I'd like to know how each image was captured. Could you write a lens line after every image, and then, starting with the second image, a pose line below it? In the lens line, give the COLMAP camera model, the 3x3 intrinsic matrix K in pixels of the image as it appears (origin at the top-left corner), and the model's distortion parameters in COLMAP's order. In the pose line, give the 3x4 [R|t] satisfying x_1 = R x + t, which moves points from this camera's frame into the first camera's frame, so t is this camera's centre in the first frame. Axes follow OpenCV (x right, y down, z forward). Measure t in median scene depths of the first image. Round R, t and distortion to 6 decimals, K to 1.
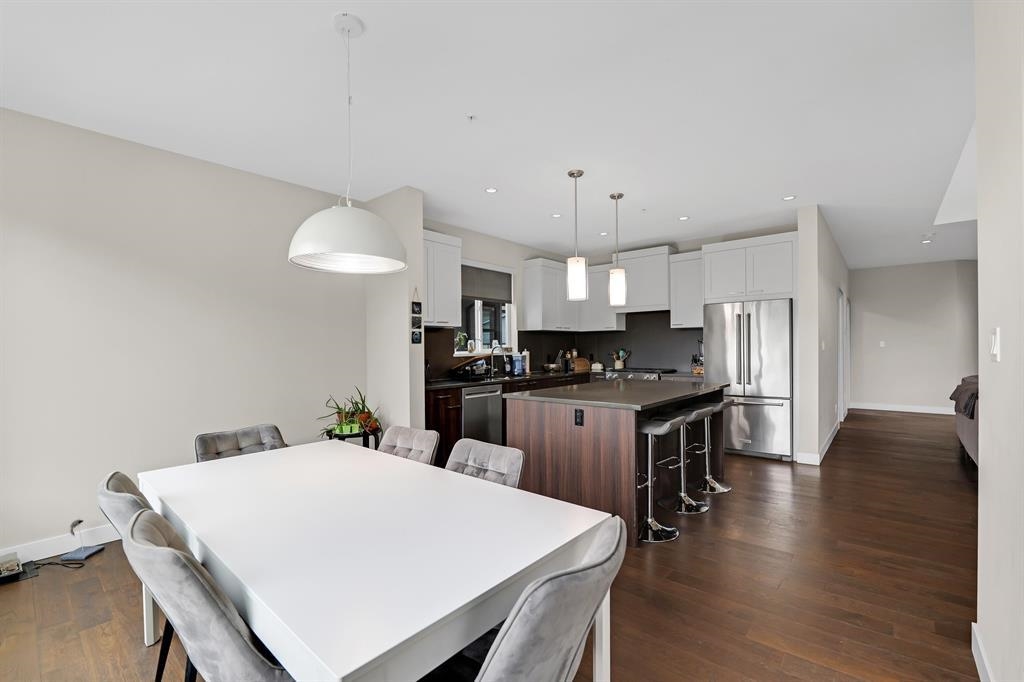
lens RADIAL K [[416.2, 0, 510.6], [0, 416.2, 357.8], [0, 0, 1]] dist [-0.008994, 0.000580]
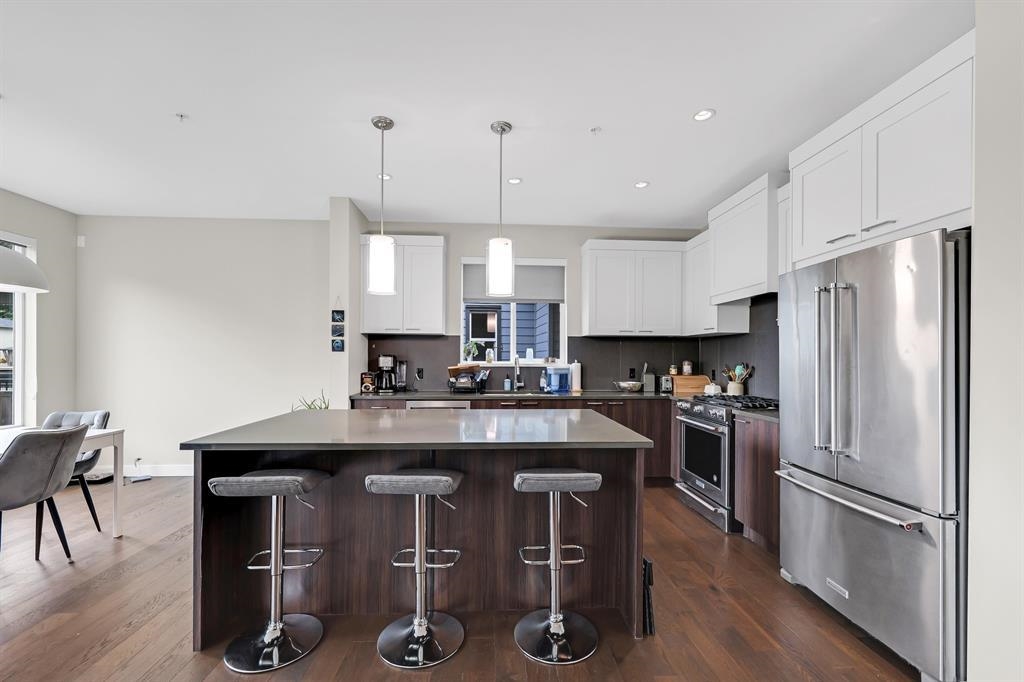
lens RADIAL K [[416.2, 0, 514.1], [0, 416.2, 358.7], [0, 0, 1]] dist [-0.008994, 0.000580]
pose [[0.713111, 0.017247, -0.700839, 0.609403], [-0.029731, 0.999542, -0.005654, -0.018809], [0.700420, 0.024869, 0.713298, 0.458946]]
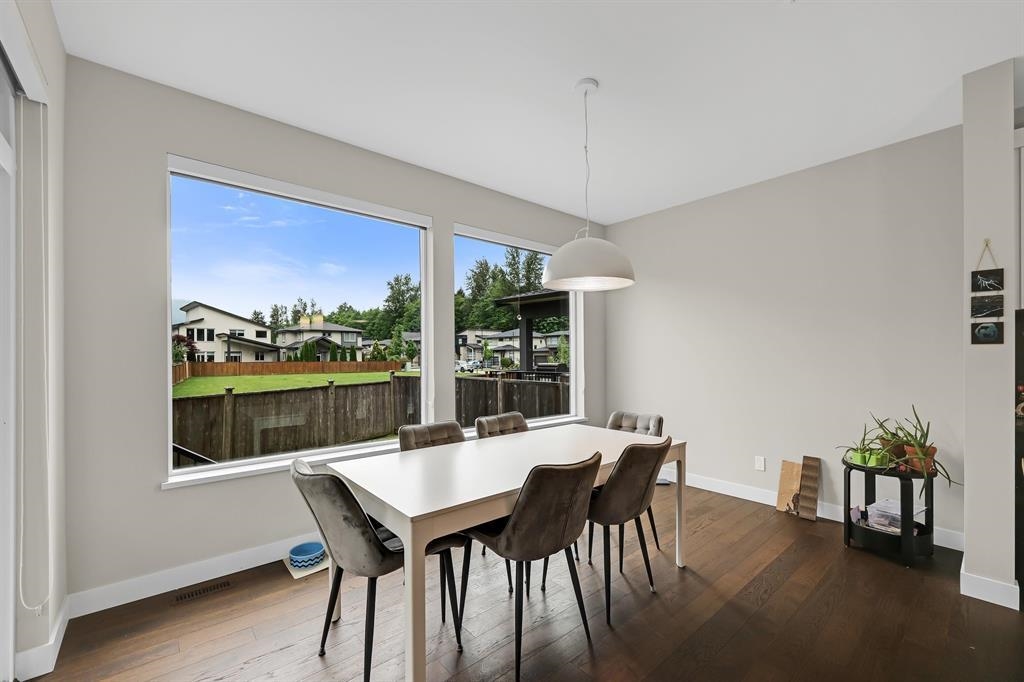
lens RADIAL K [[416.2, 0, 502.4], [0, 416.2, 354.6], [0, 0, 1]] dist [-0.008994, 0.000580]
pose [[-0.155390, 0.009526, -0.987807, 0.330922], [-0.017134, 0.999777, 0.012336, -0.012263], [0.987705, 0.018842, -0.155193, 0.347423]]
